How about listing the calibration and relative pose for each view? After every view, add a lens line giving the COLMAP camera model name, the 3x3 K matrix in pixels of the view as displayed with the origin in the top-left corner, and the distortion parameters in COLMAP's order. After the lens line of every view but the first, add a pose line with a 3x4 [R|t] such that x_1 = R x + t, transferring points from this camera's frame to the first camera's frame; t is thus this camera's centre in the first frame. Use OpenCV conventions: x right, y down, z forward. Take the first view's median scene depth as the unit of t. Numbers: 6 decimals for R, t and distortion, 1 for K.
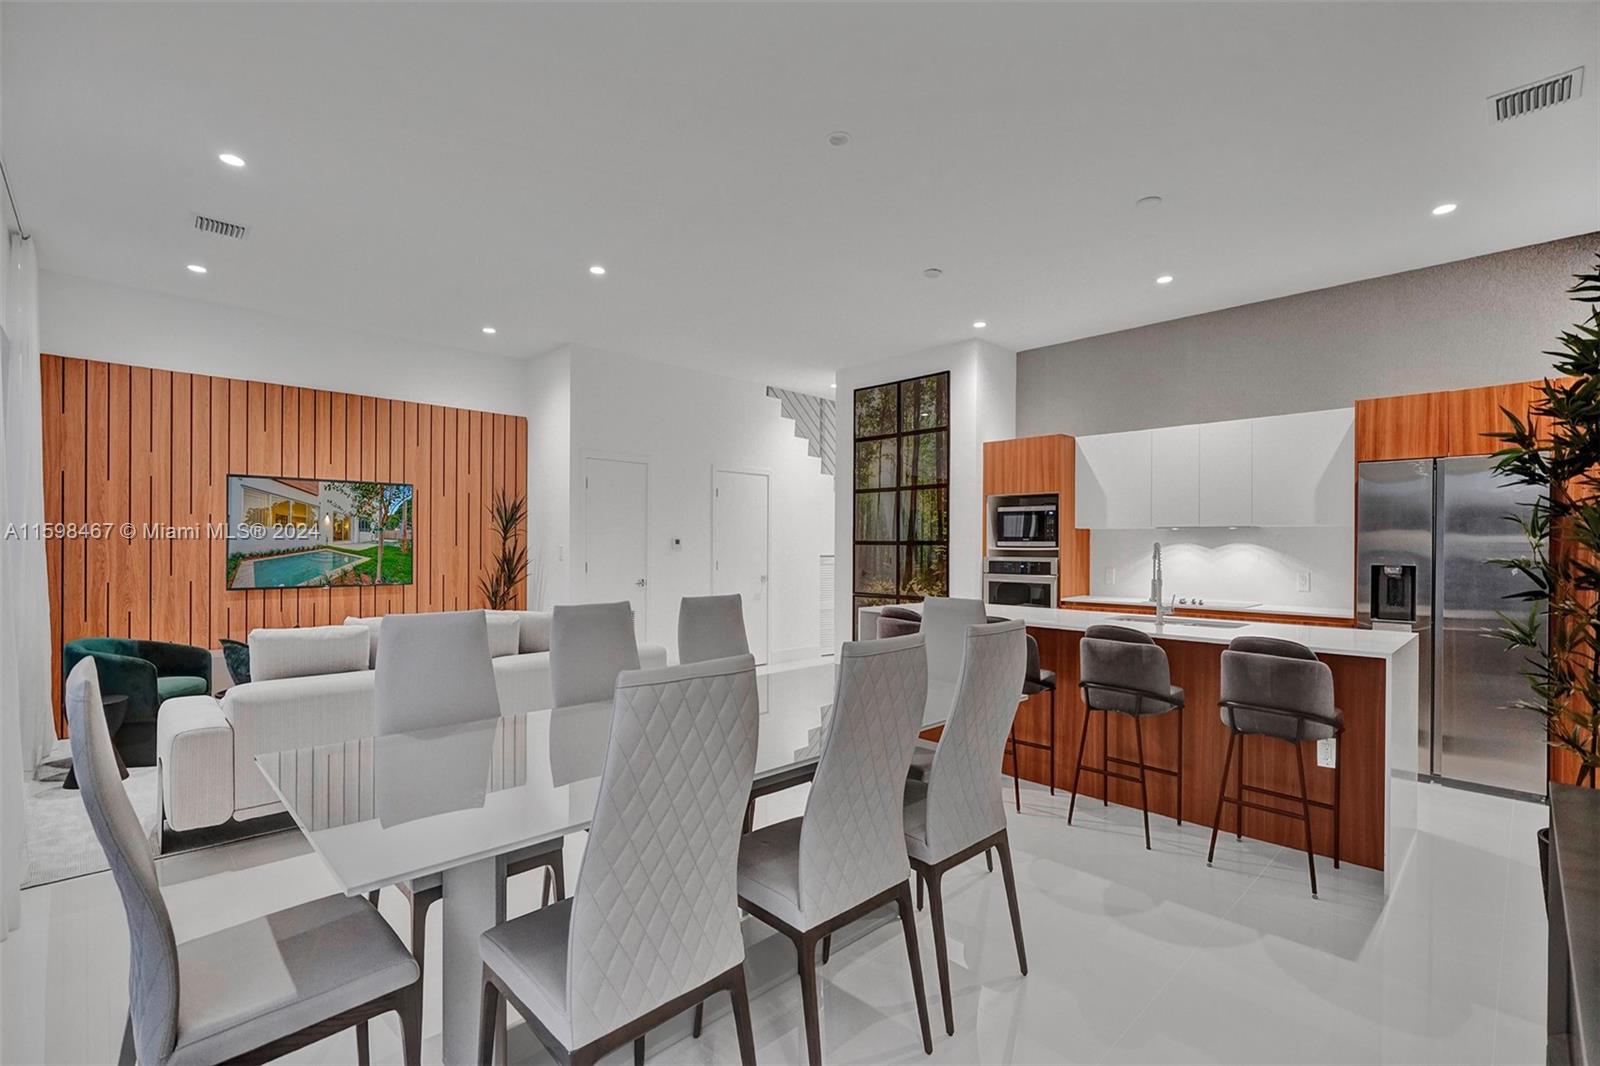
lens RADIAL K [[742.3, 0, 794.5], [0, 742.3, 538.7], [0, 0, 1]] dist [-0.003763, 0.000105]
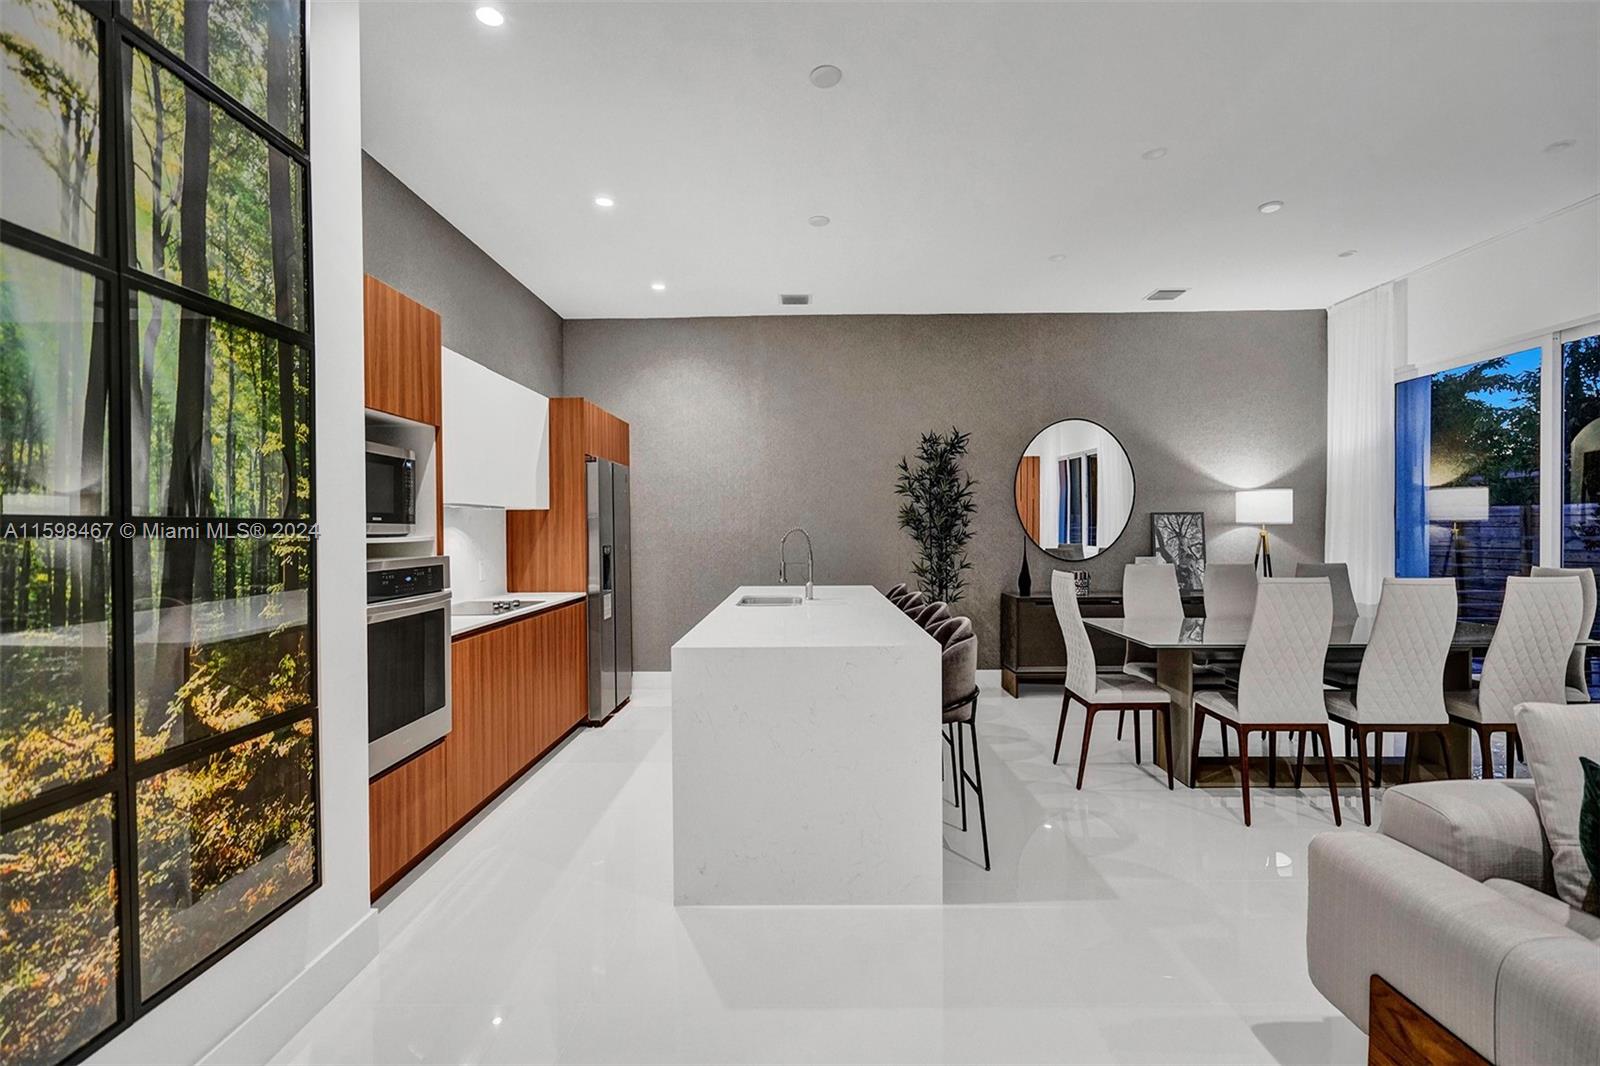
lens RADIAL K [[717.1, 0, 799.8], [0, 717.1, 527.0], [0, 0, 1]] dist [-0.001736, 0.000166]
pose [[-0.710963, -0.006452, 0.703200, -0.149575], [-0.015624, 0.999856, -0.006622, 0.004742], [-0.703056, -0.015695, -0.710962, 1.030117]]
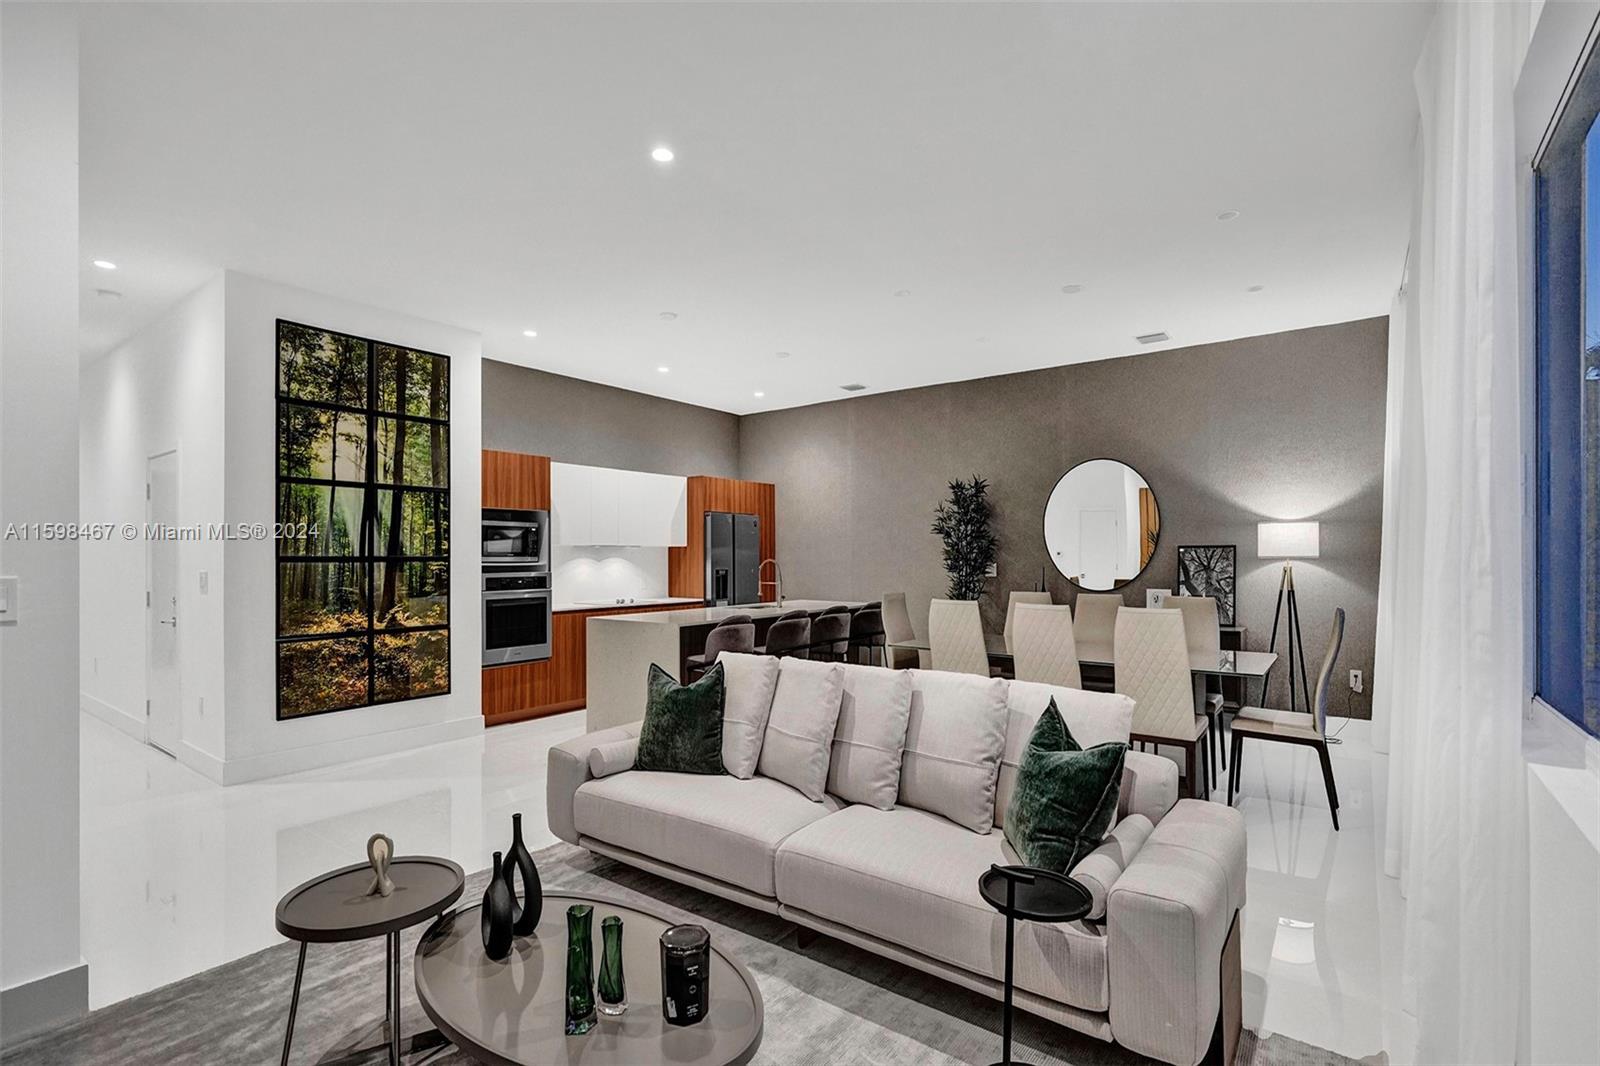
lens RADIAL K [[742.3, 0, 794.5], [0, 742.3, 538.7], [0, 0, 1]] dist [-0.003763, 0.000105]
pose [[-0.159581, 0.010754, 0.987126, -0.670359], [-0.019129, 0.999719, -0.013983, -0.012511], [-0.987000, -0.021115, -0.159330, 0.716248]]
